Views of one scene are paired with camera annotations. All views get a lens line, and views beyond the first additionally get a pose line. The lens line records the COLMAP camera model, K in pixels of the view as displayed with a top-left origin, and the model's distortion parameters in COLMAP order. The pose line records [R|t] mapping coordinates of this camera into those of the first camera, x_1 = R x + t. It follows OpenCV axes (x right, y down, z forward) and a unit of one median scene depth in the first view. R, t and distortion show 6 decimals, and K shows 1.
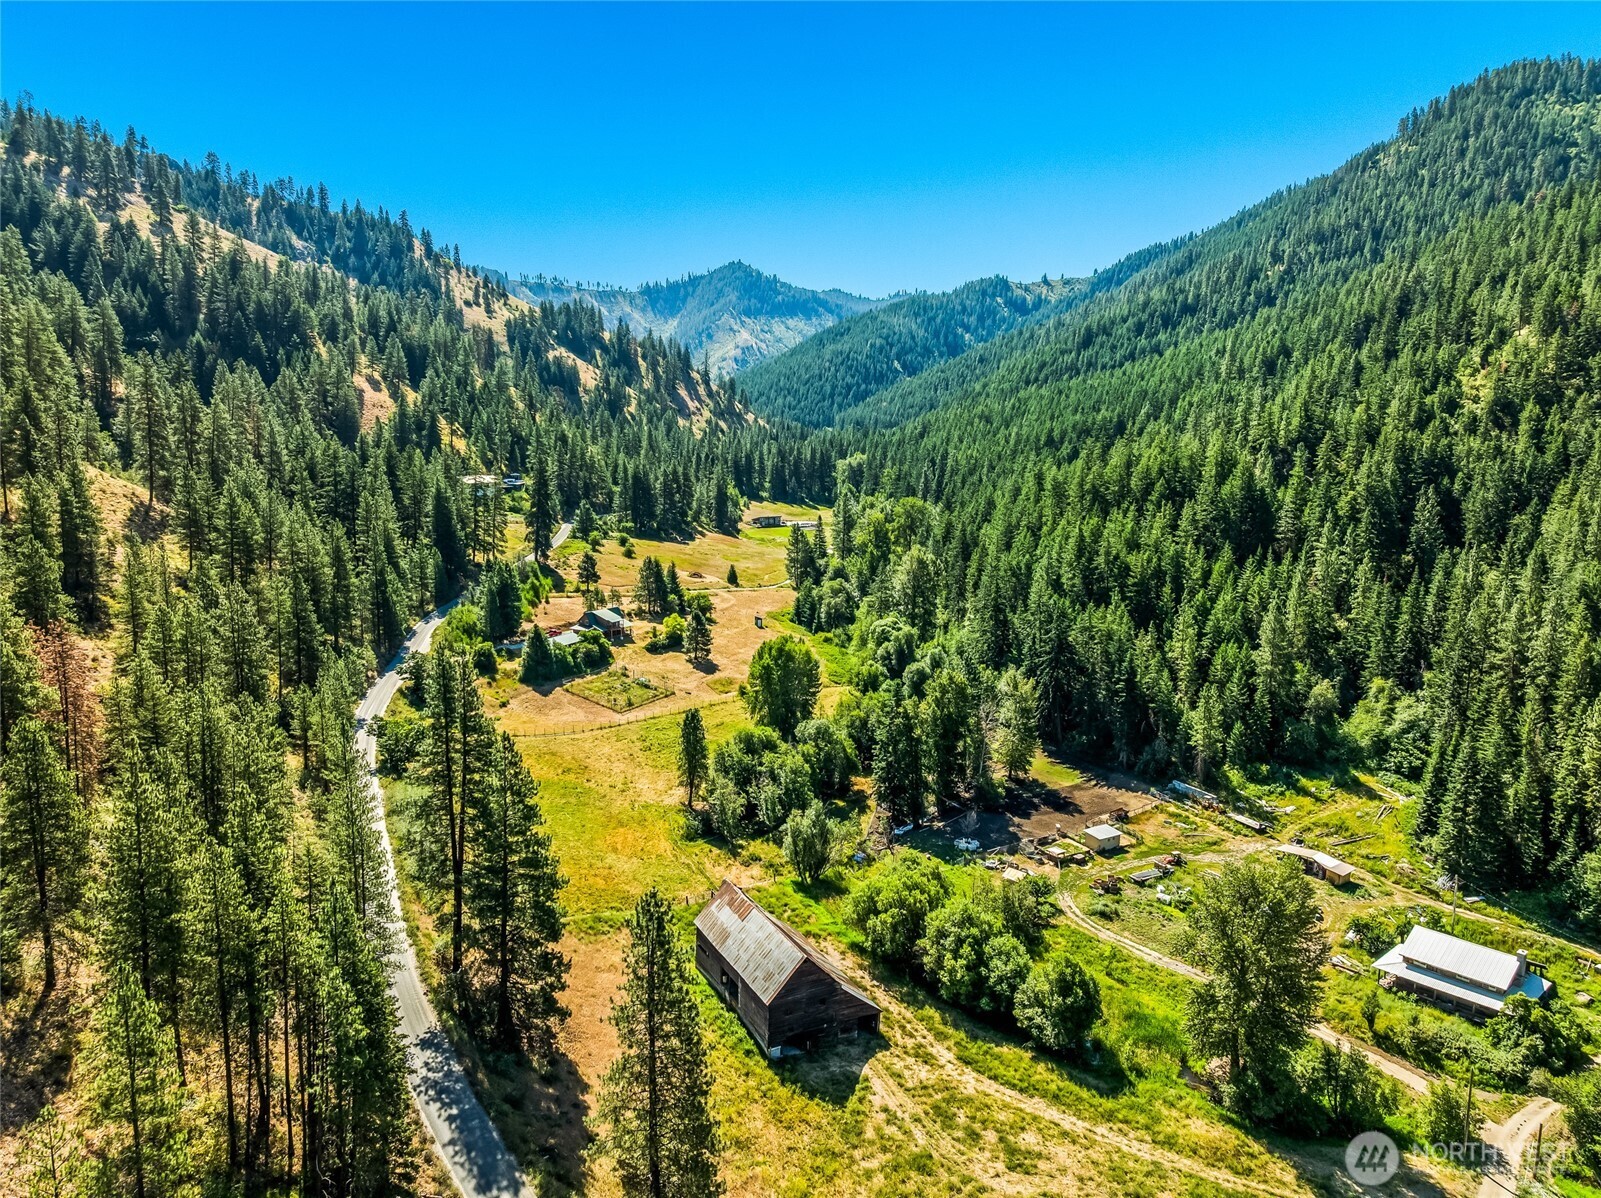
lens RADIAL K [[1120.8, 0, 807.2], [0, 1120.8, 599.8], [0, 0, 1]] dist [-0.033576, 0.018553]
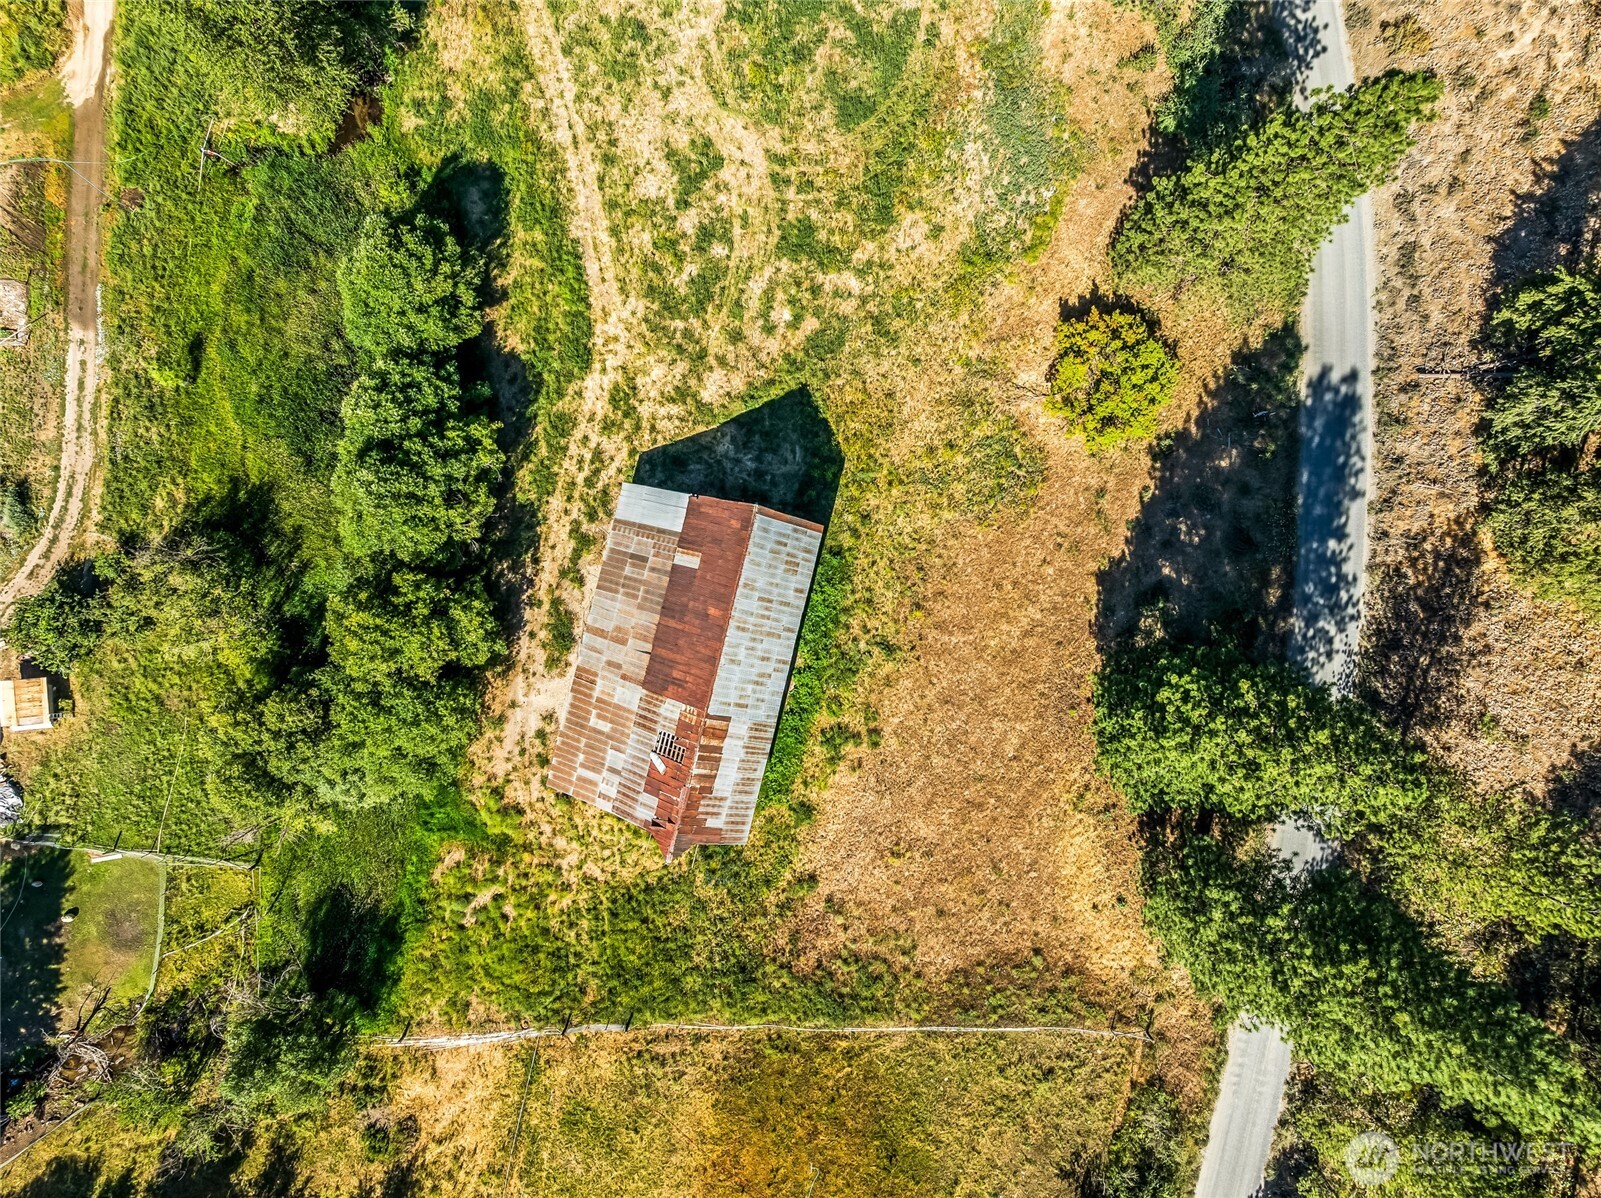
lens RADIAL K [[1120.8, 0, 796.1], [0, 1120.8, 602.8], [0, 0, 1]] dist [-0.033576, 0.018553]
pose [[-0.762735, -0.645631, -0.037361, -0.012181], [0.067150, -0.136522, 0.988359, -0.122254], [-0.643216, 0.751347, 0.147484, 0.428972]]
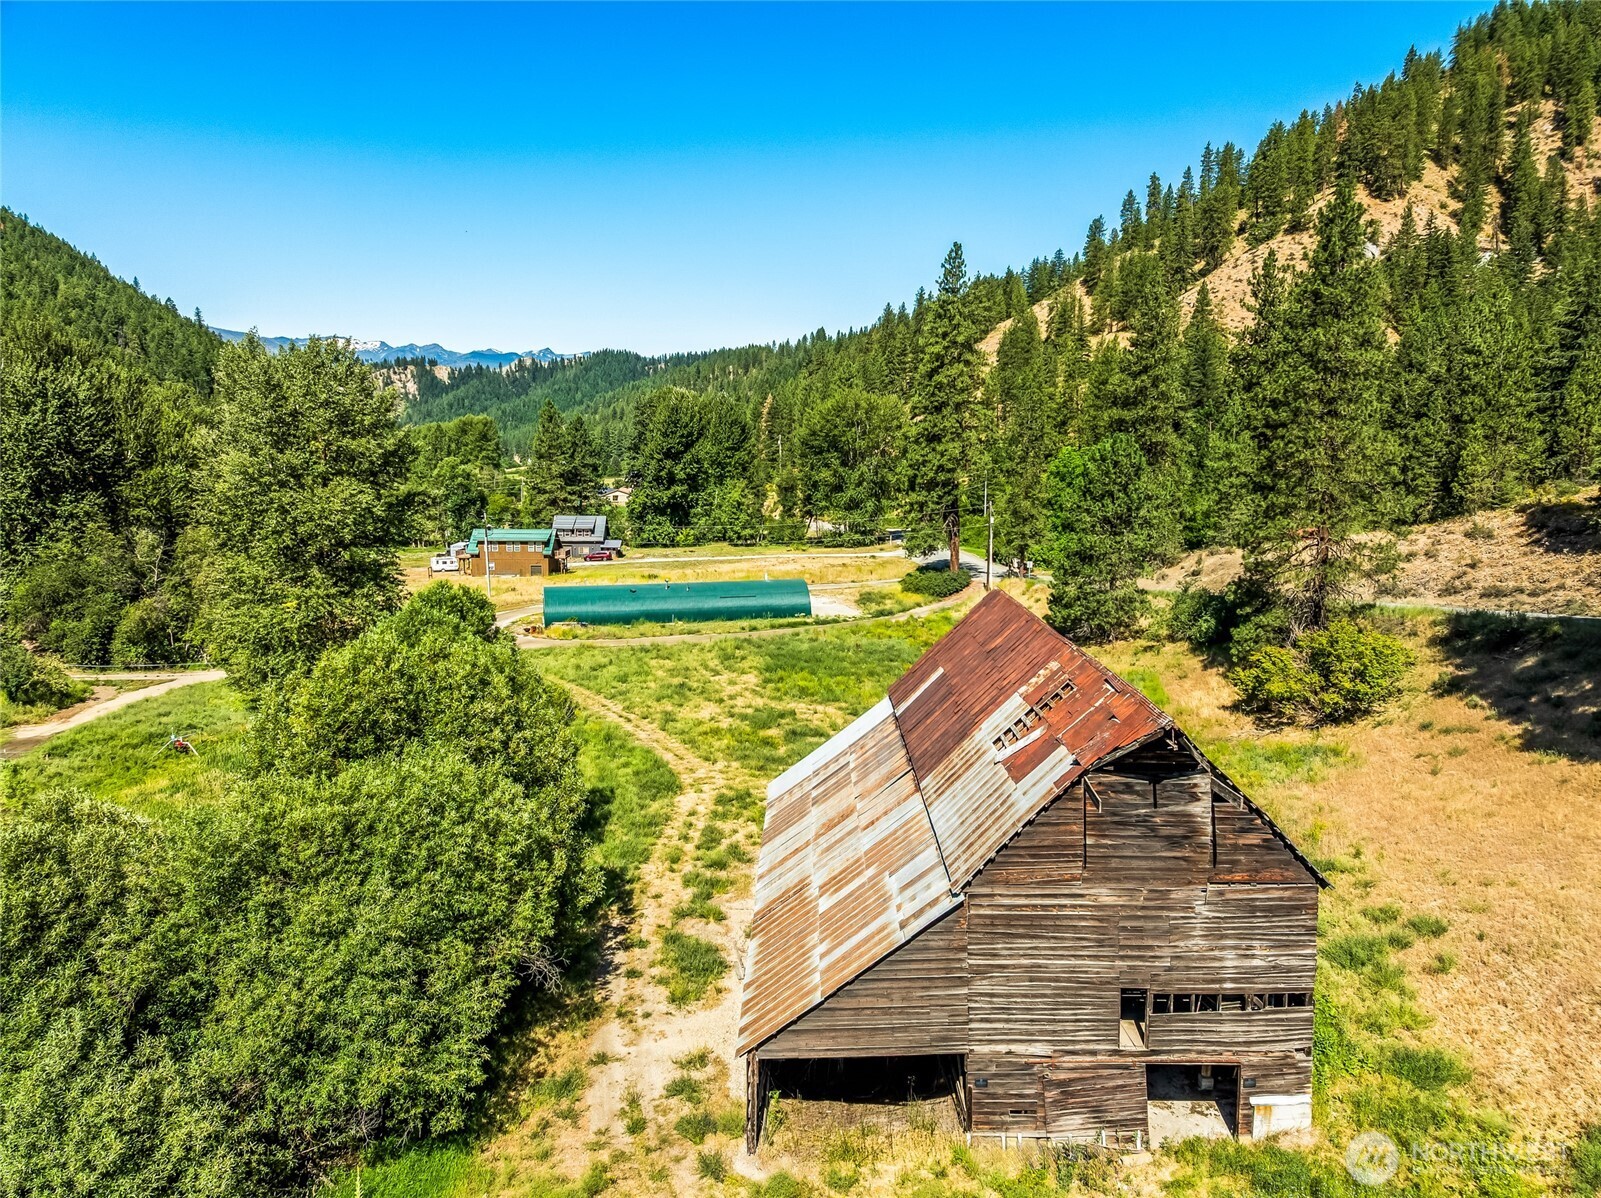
lens RADIAL K [[1120.8, 0, 809.2], [0, 1120.8, 602.8], [0, 0, 1]] dist [-0.033576, 0.018553]
pose [[-0.898126, -0.077032, 0.432938, -0.051992], [0.059061, 0.954485, 0.292352, 0.093113], [-0.435753, 0.288139, -0.852699, 0.627107]]
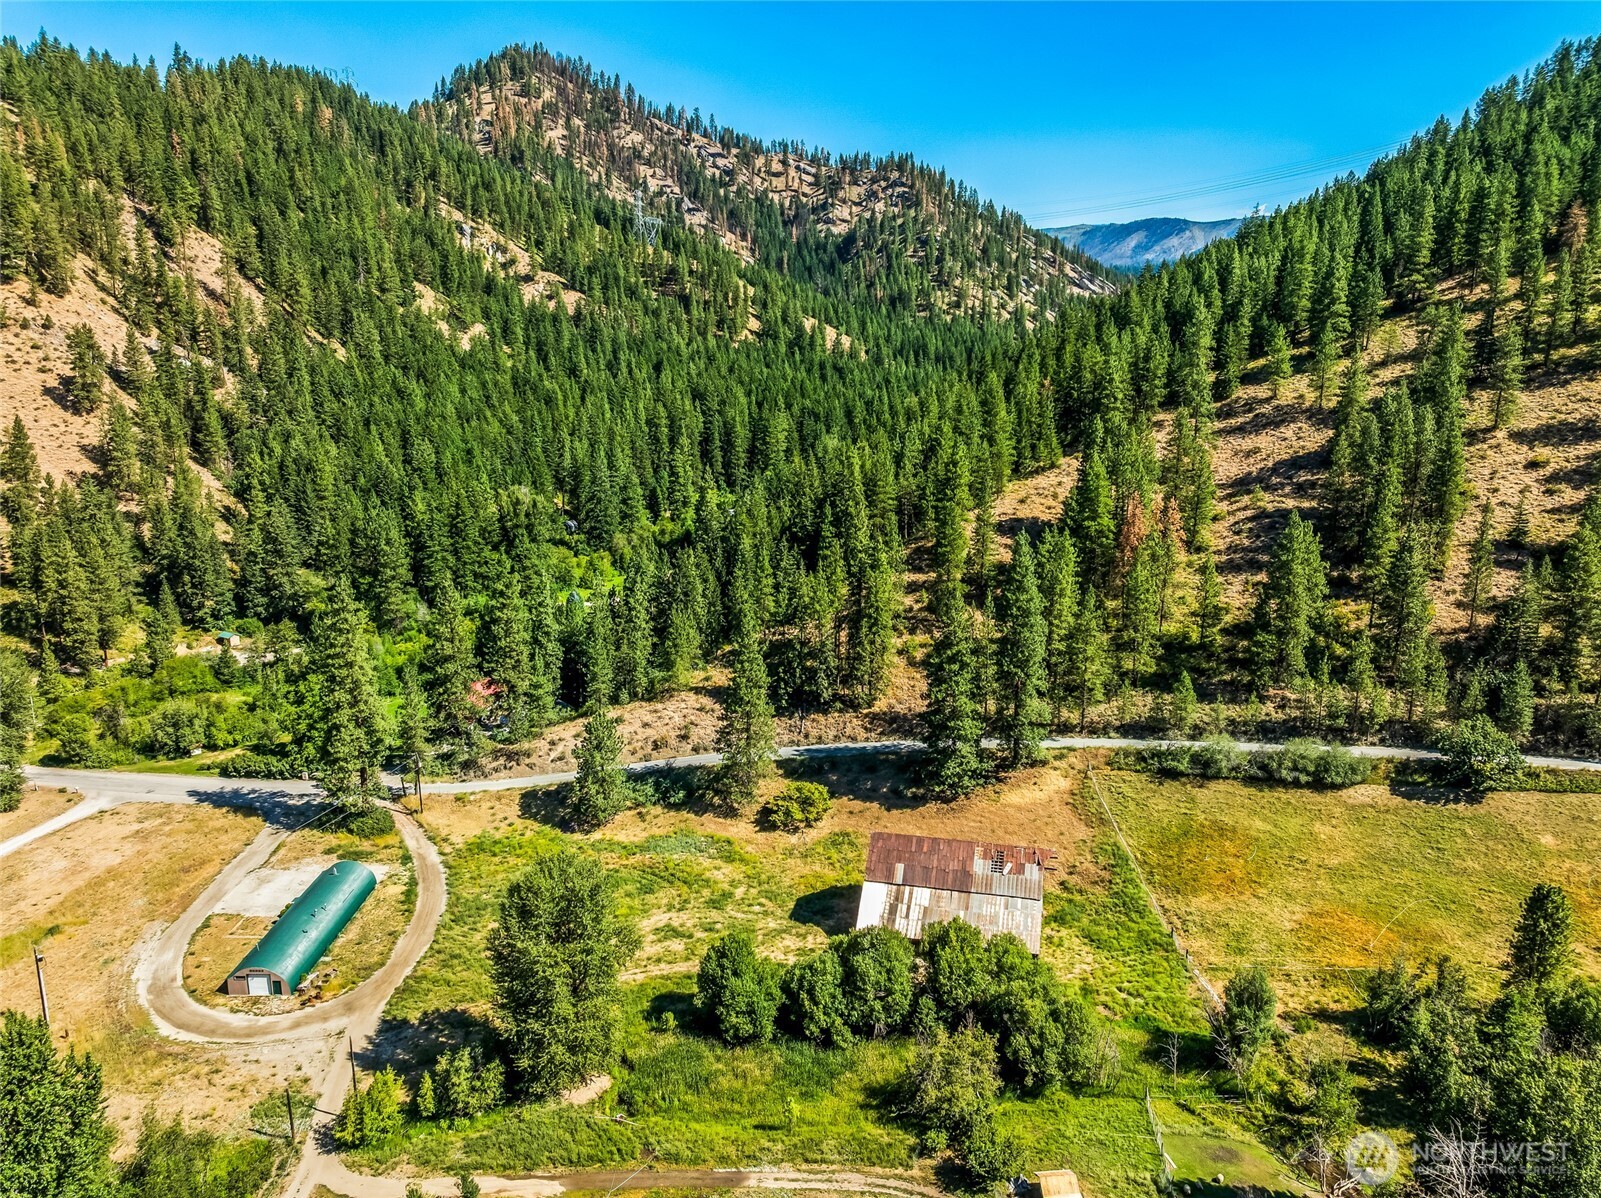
lens RADIAL K [[1120.8, 0, 806.1], [0, 1120.8, 606.8], [0, 0, 1]] dist [-0.033576, 0.018553]
pose [[-0.644950, 0.166312, -0.745909, 0.411936], [-0.130921, 0.937560, 0.322245, -0.130163], [0.752927, 0.305487, -0.582905, 0.719183]]
